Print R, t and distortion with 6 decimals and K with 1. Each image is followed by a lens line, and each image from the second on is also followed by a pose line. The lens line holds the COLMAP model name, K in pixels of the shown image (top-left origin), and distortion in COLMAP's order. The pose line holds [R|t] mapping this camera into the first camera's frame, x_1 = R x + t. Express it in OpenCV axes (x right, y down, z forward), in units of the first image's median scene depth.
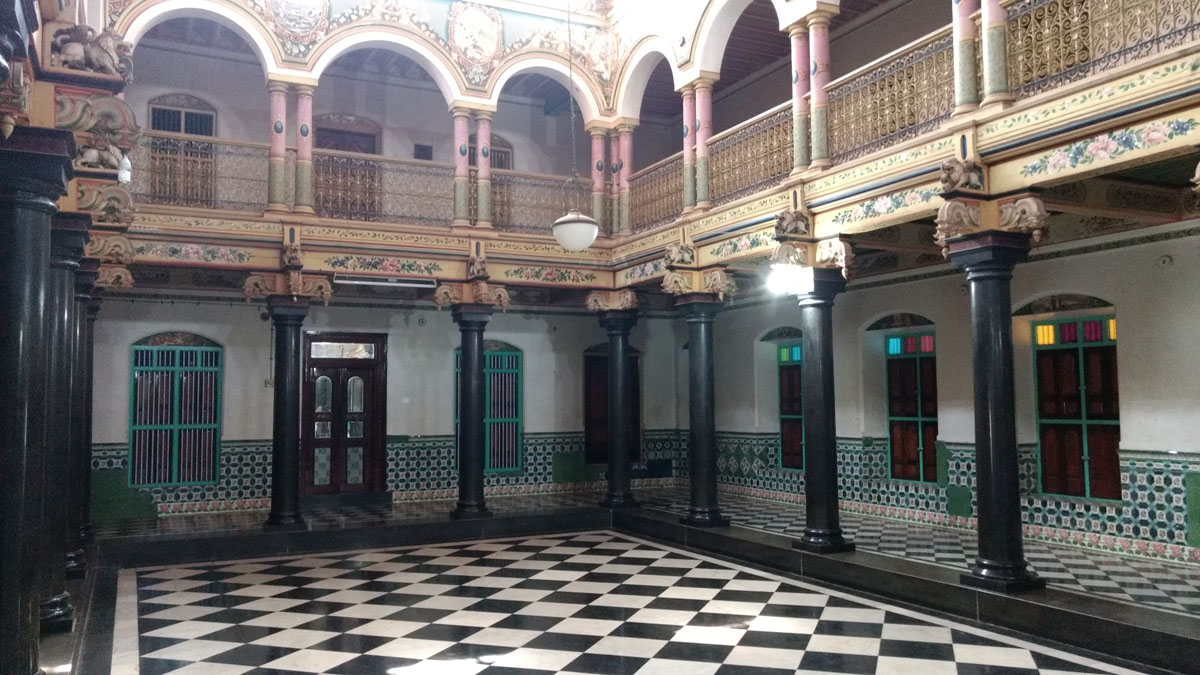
lens RADIAL K [[941.2, 0, 601.7], [0, 941.2, 338.2], [0, 0, 1]] dist [0.006650, 0.022561]
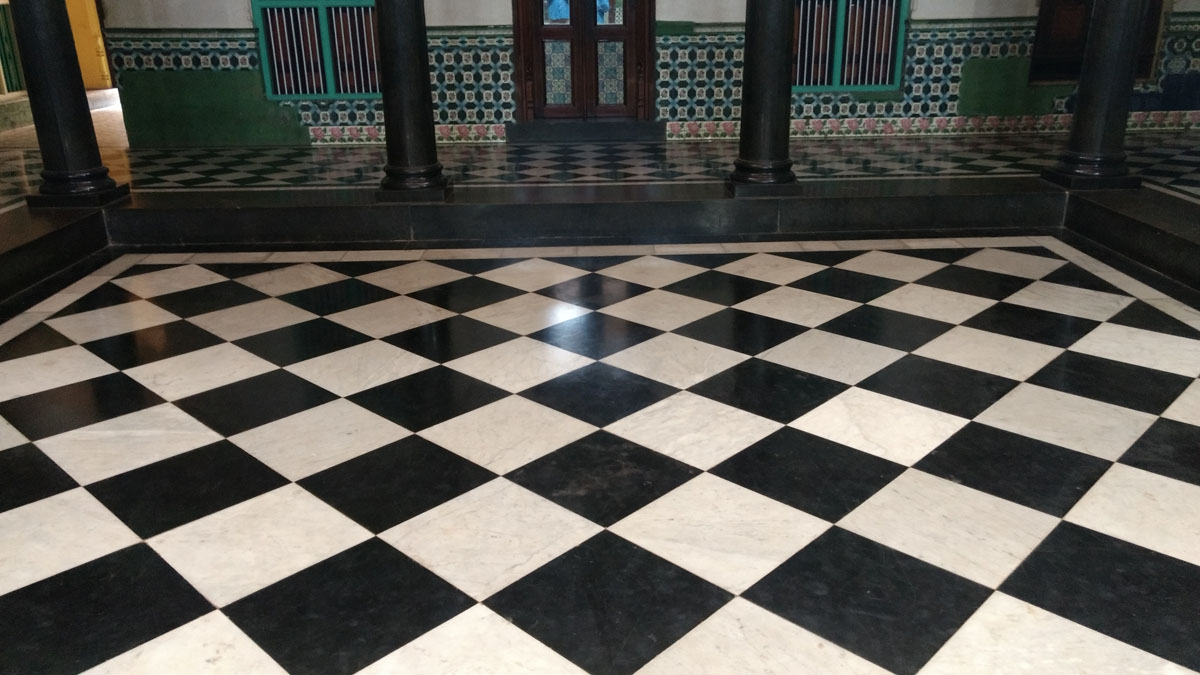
lens RADIAL K [[941.2, 0, 601.6], [0, 941.2, 331.2], [0, 0, 1]] dist [0.006650, 0.022561]
pose [[0.898285, 0.144481, -0.414981, 0.007450], [0.035754, 0.917234, 0.396740, 0.046669], [0.437956, -0.371223, 0.818772, 0.440761]]
